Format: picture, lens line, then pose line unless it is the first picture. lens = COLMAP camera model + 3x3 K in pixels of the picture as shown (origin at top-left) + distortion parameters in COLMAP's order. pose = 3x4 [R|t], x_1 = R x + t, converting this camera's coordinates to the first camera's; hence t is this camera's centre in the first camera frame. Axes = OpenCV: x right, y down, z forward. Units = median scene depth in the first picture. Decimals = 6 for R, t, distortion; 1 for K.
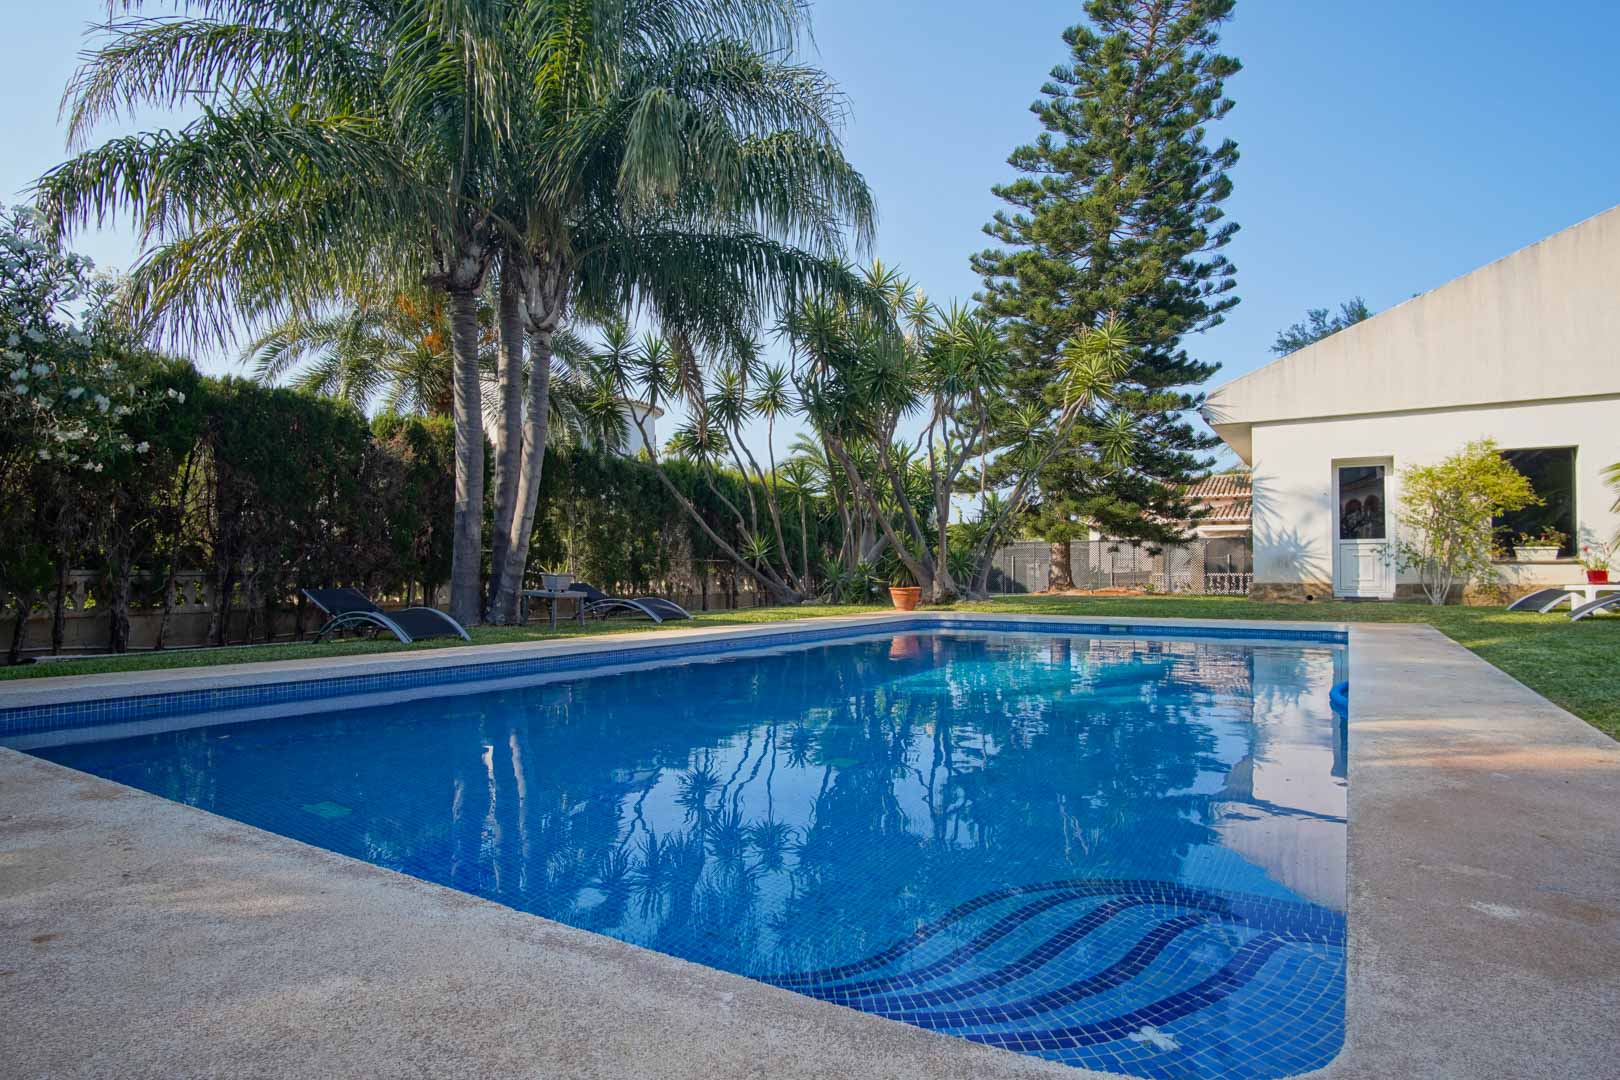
lens RADIAL K [[877.5, 0, 813.5], [0, 877.5, 555.2], [0, 0, 1]] dist [-0.027215, 0.006481]
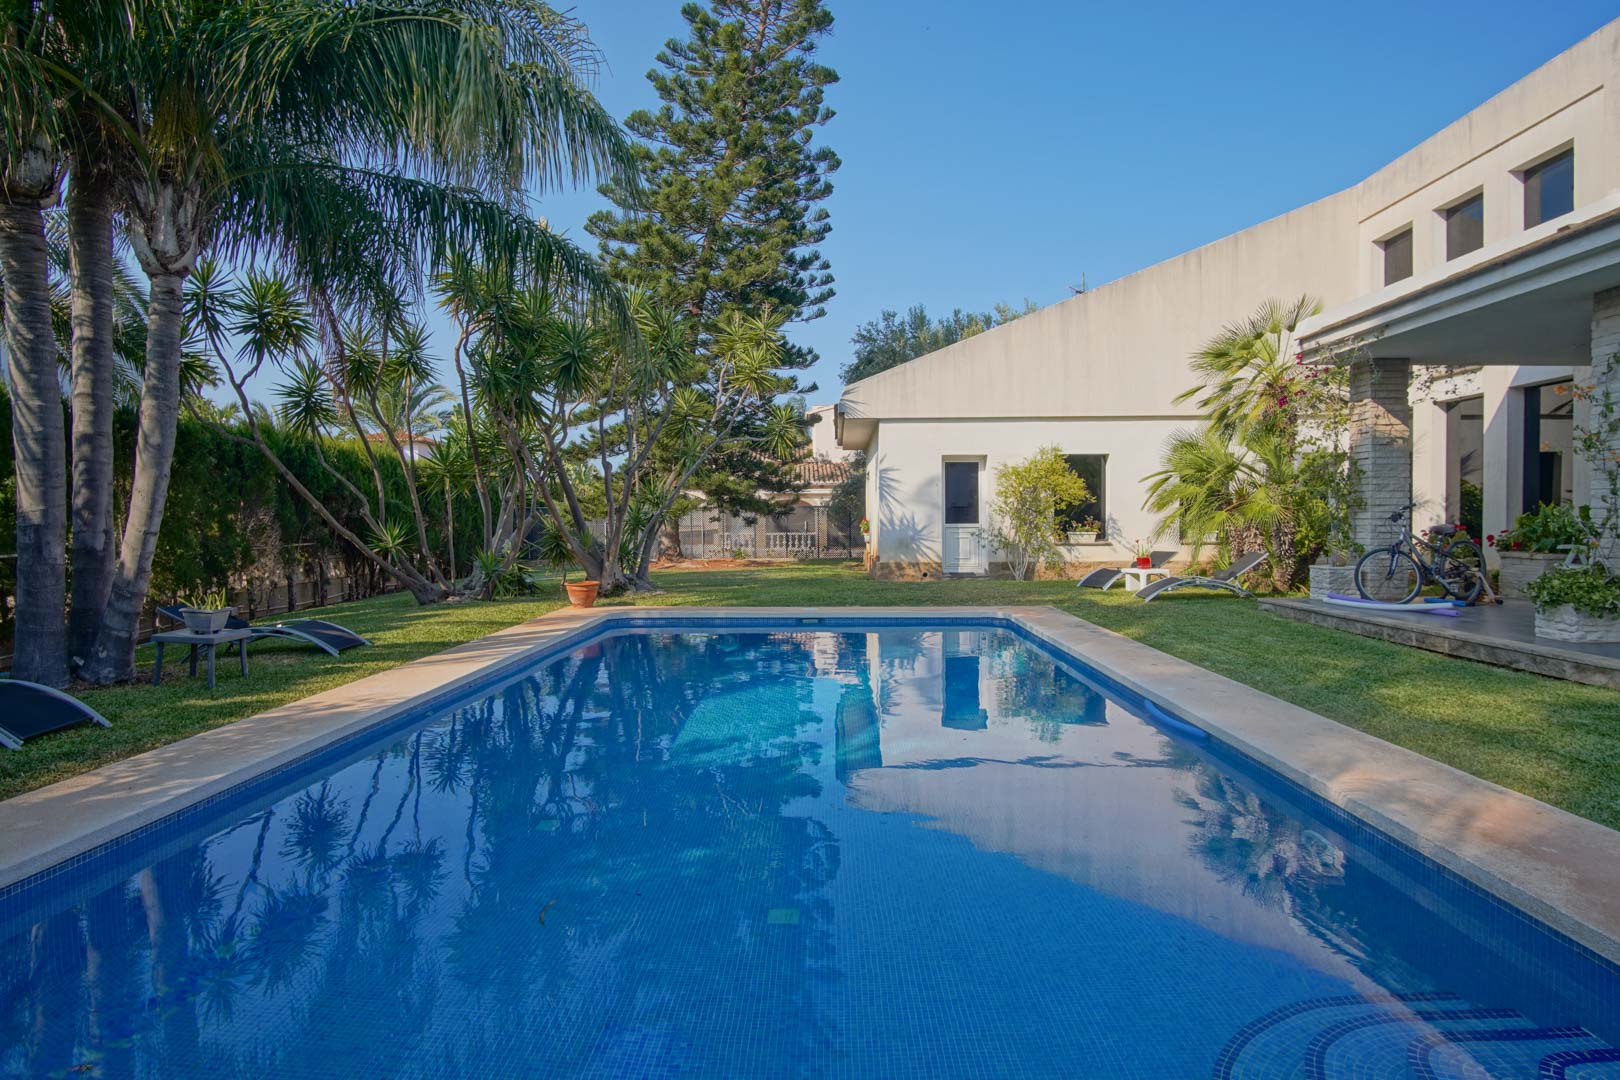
lens RADIAL K [[877.5, 0, 808.9], [0, 877.5, 527.3], [0, 0, 1]] dist [-0.027215, 0.006481]
pose [[0.872749, -0.008397, 0.488096, -0.111878], [-0.003836, 0.999703, 0.024059, -0.036857], [-0.488153, -0.022870, 0.872458, 0.060252]]
